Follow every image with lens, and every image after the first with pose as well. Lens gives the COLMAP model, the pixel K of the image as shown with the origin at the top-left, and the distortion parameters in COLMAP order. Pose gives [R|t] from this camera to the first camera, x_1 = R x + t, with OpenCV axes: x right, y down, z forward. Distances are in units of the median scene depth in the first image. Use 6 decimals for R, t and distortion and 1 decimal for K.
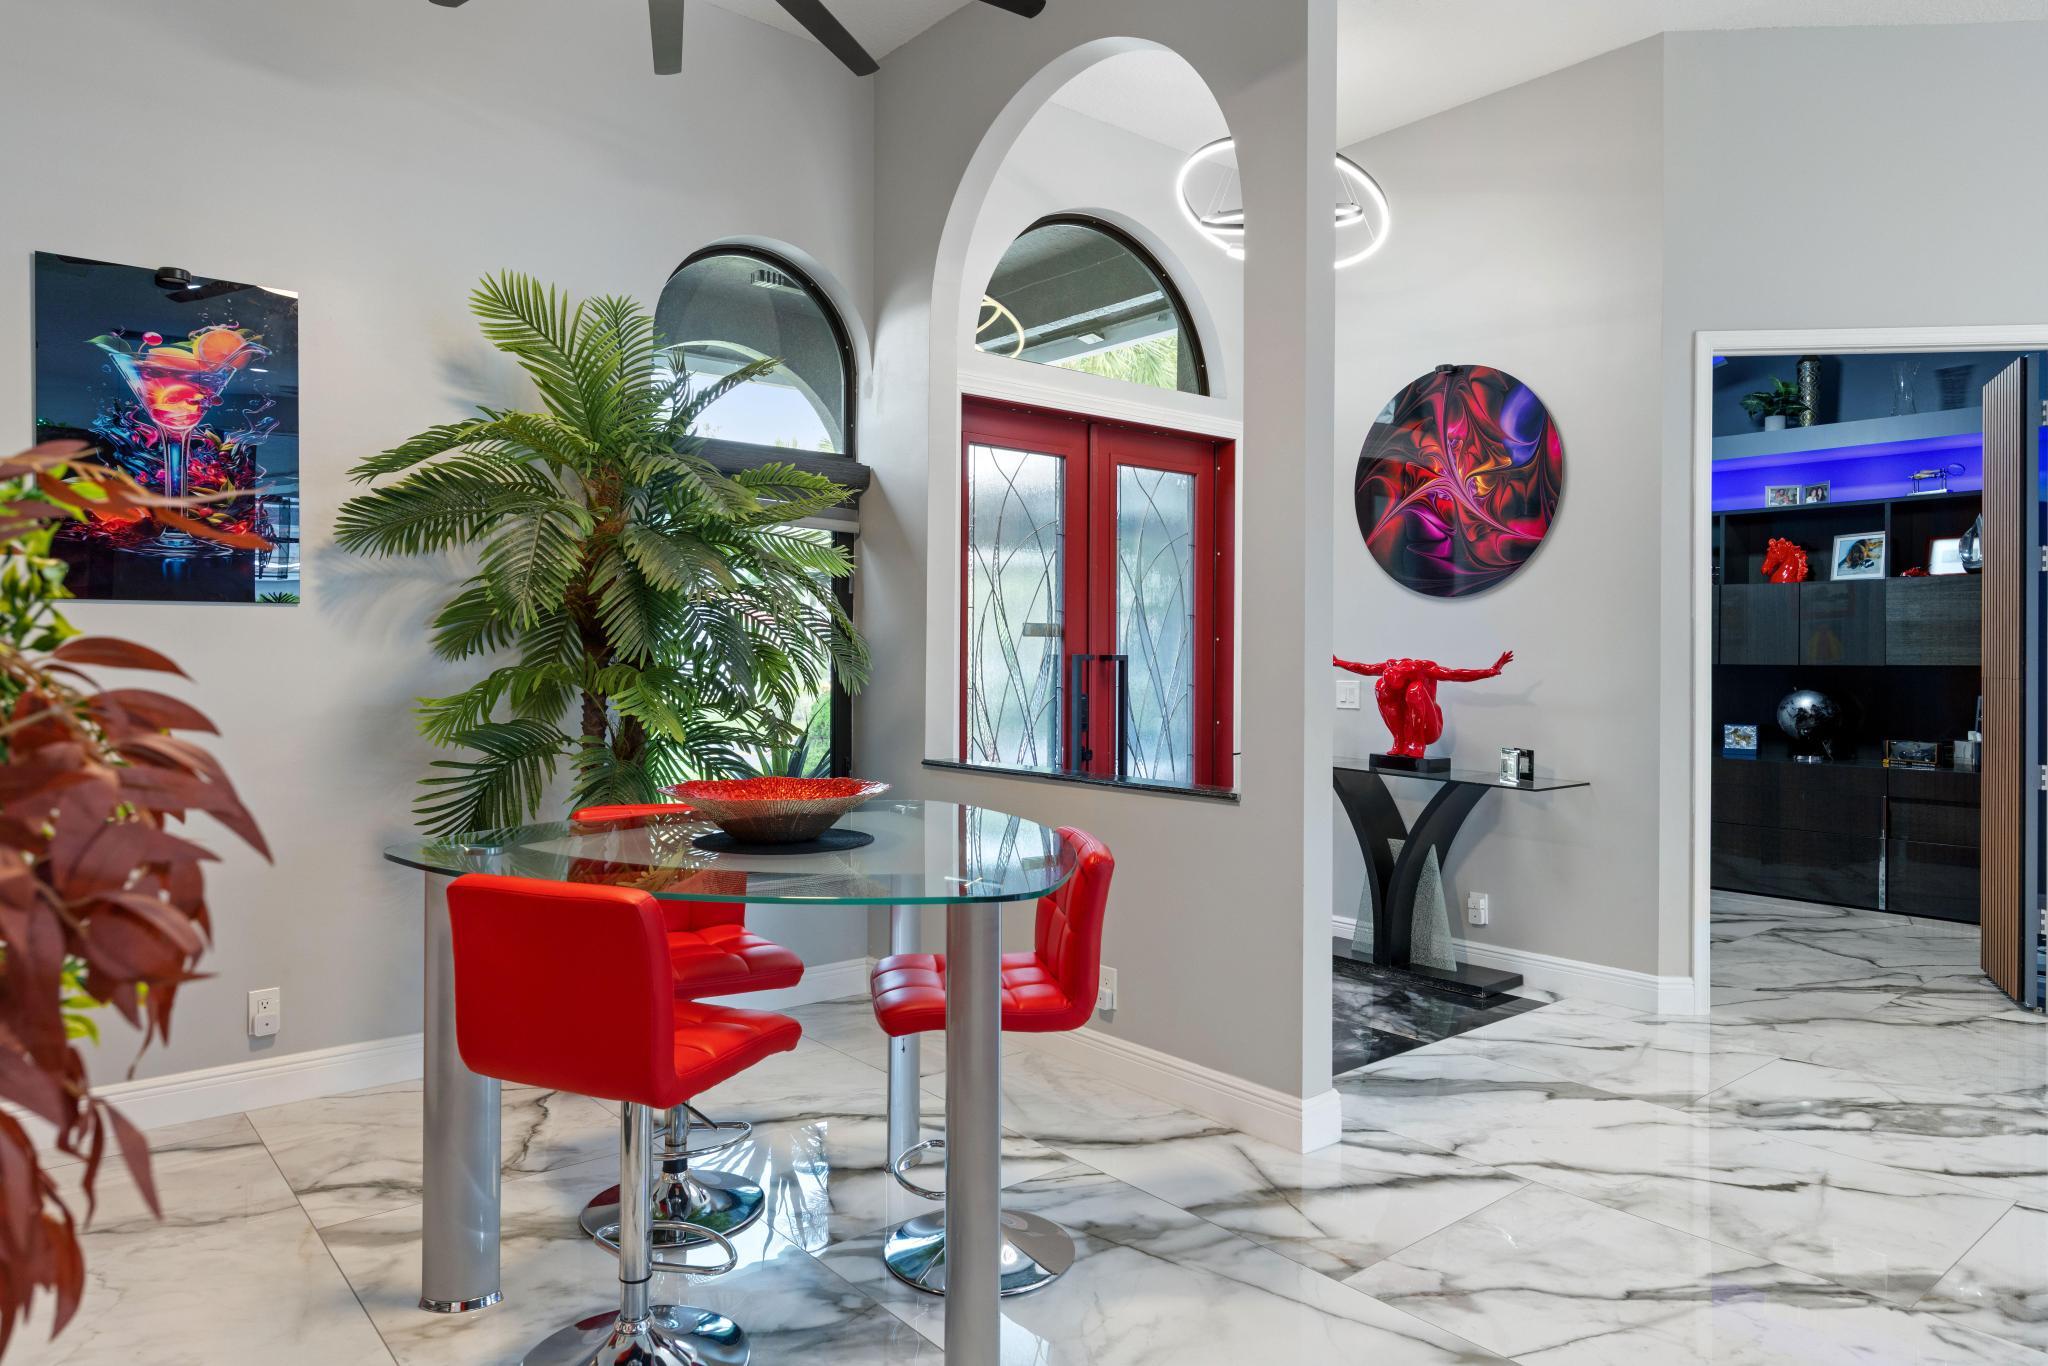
lens RADIAL K [[1283.0, 0, 983.2], [0, 1283.0, 637.1], [0, 0, 1]] dist [0.001880, 0.002716]
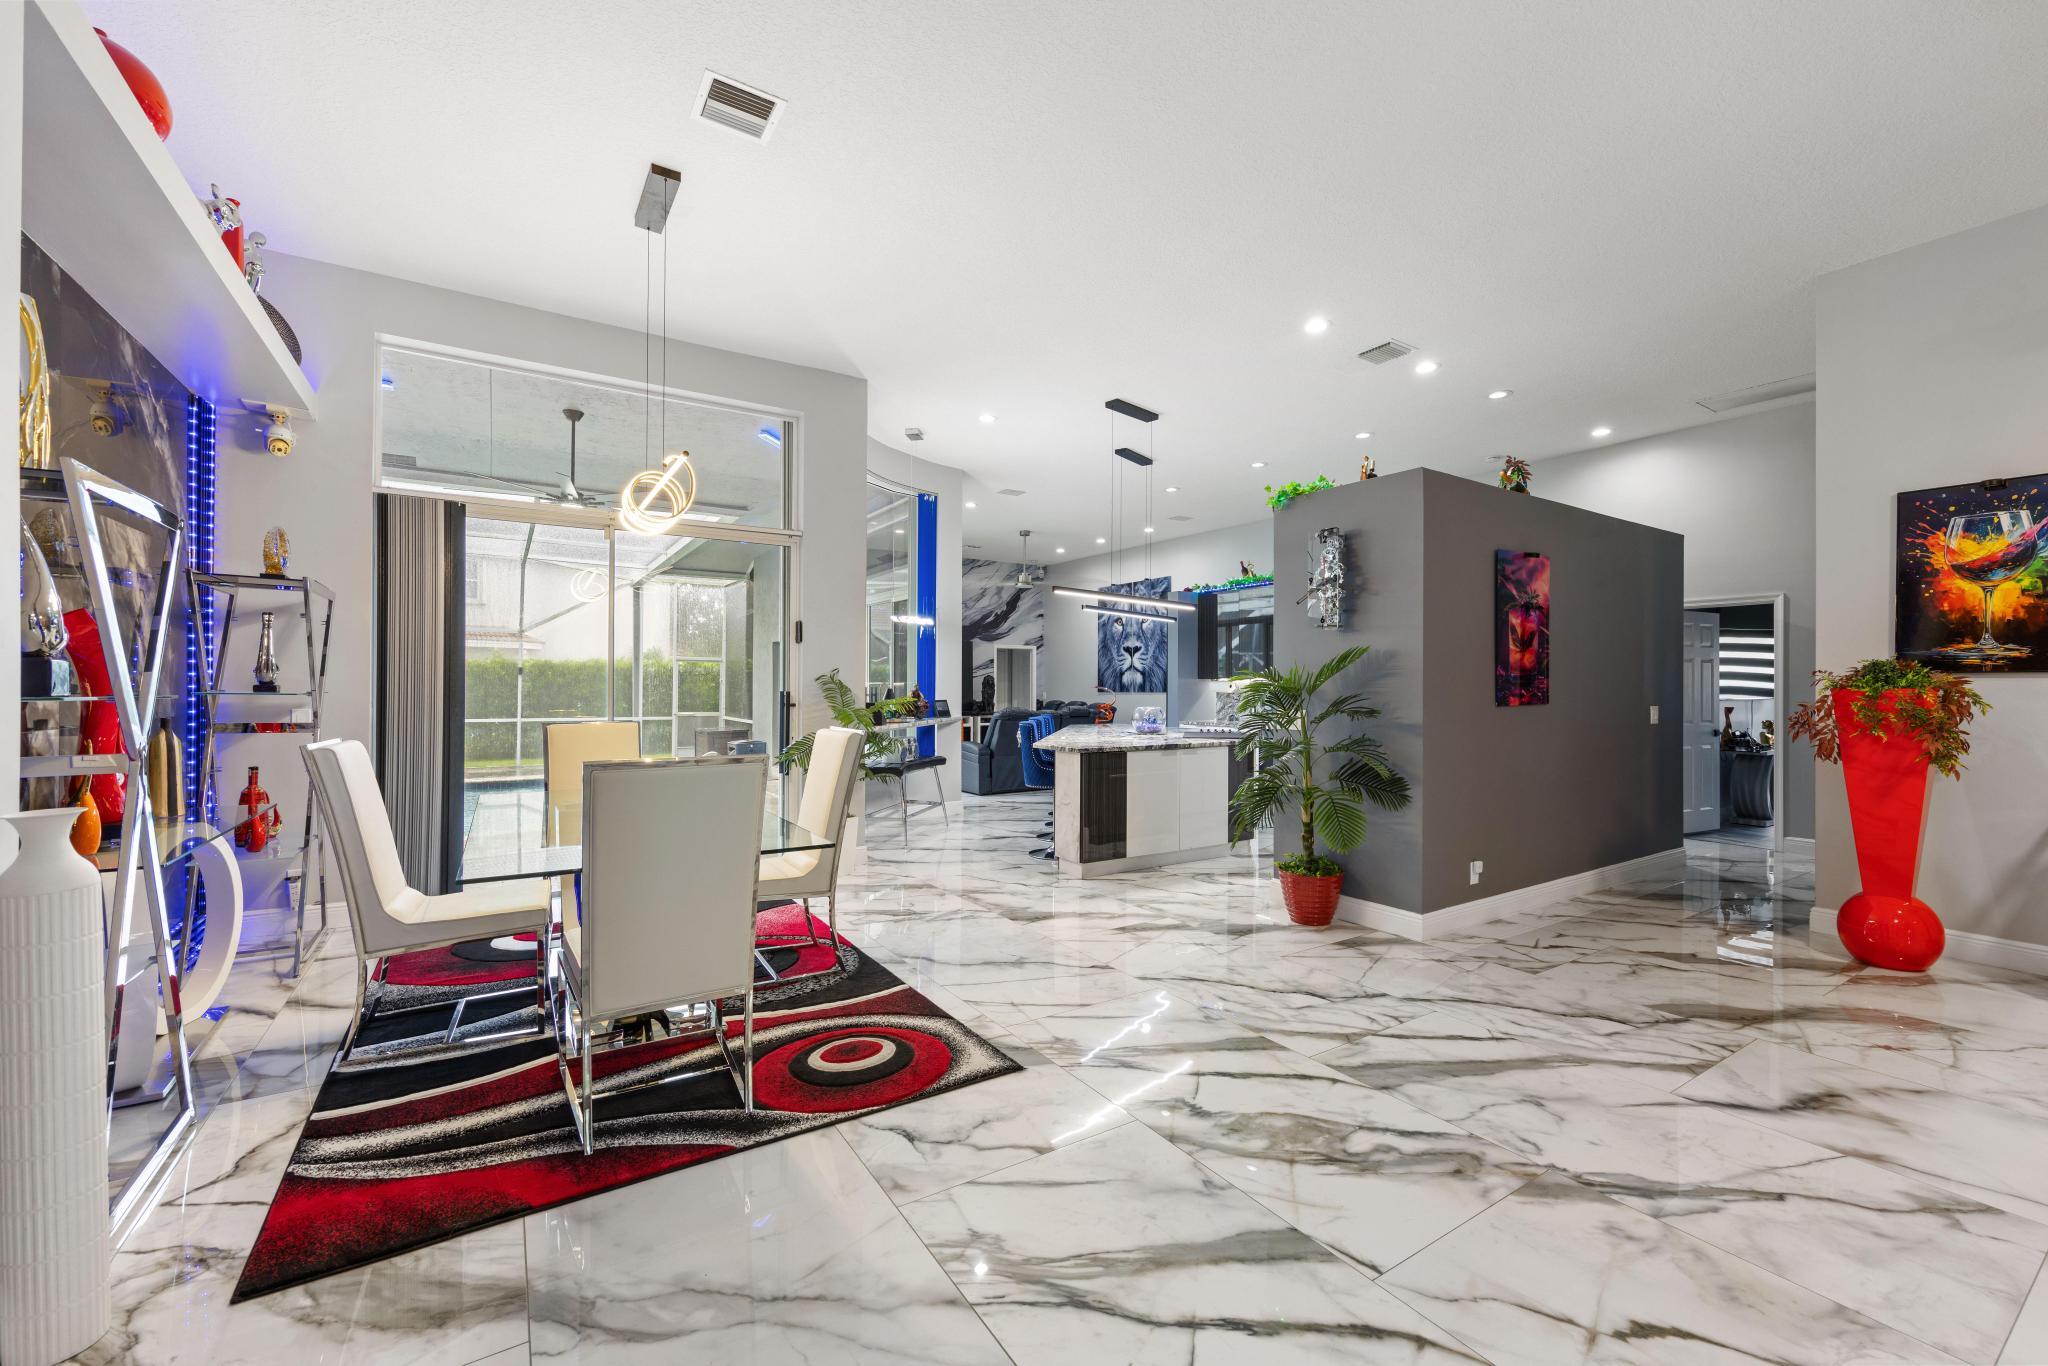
lens RADIAL K [[810.9, 0, 1031.9], [0, 810.9, 689.7], [0, 0, 1]] dist [0.001091, 0.000099]
pose [[-0.994609, -0.014405, 0.102687, 0.875206], [-0.015600, 0.999820, -0.010844, 0.025508], [-0.102512, -0.012388, -0.994655, 1.415621]]
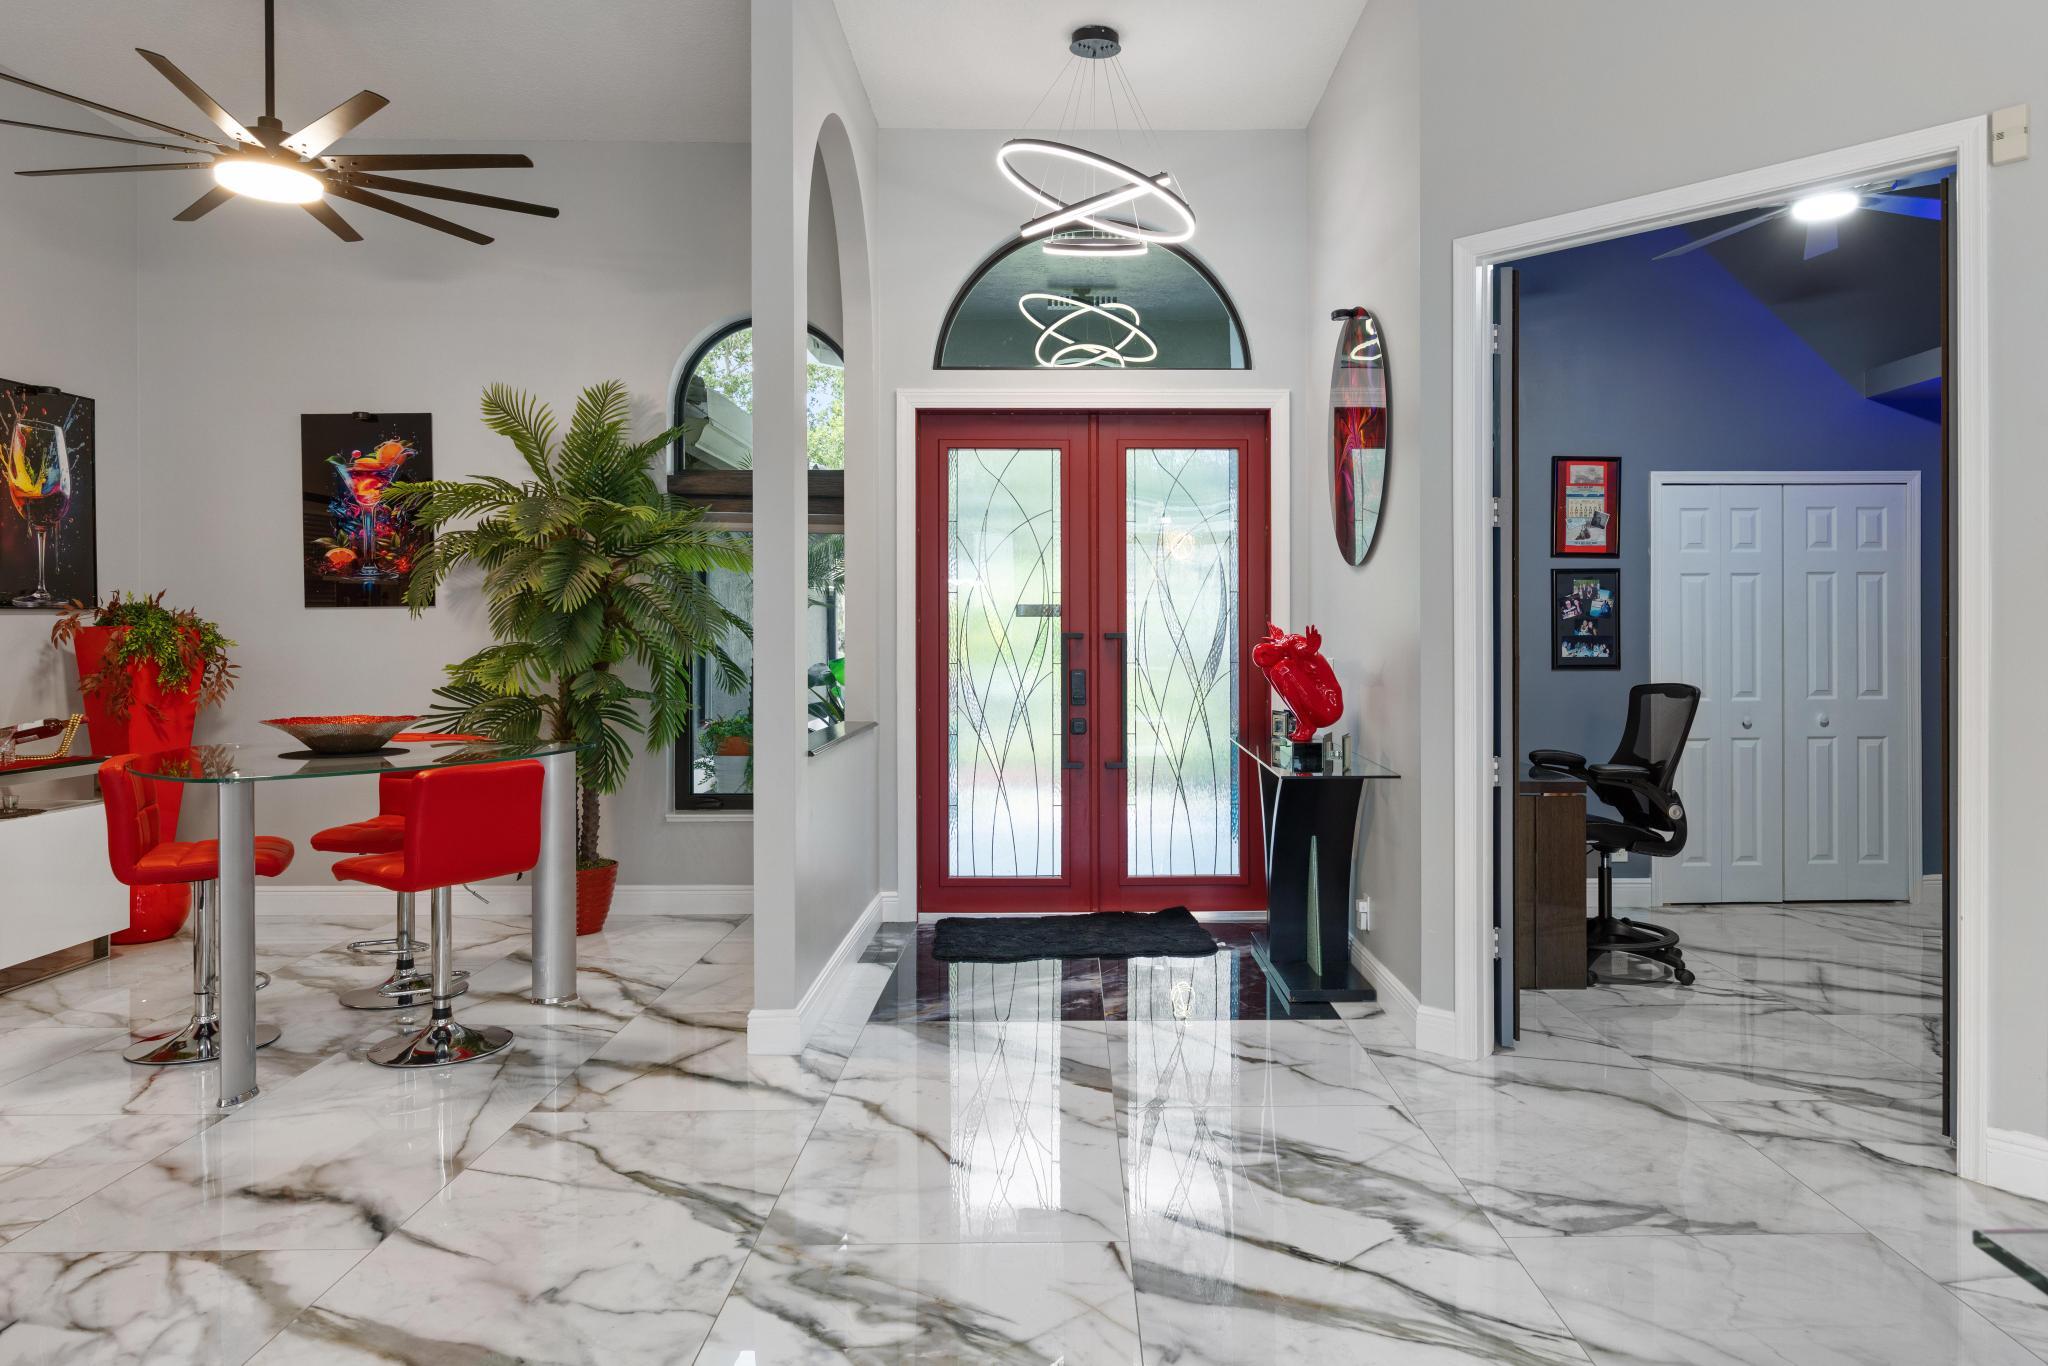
lens RADIAL K [[1283.0, 0, 1068.4], [0, 1283.0, 641.6], [0, 0, 1]] dist [0.001880, 0.002716]
pose [[0.777156, -0.006221, -0.629277, 1.170948], [0.014325, 0.999867, 0.007808, 0.018257], [0.629144, -0.015082, 0.777142, 0.263243]]
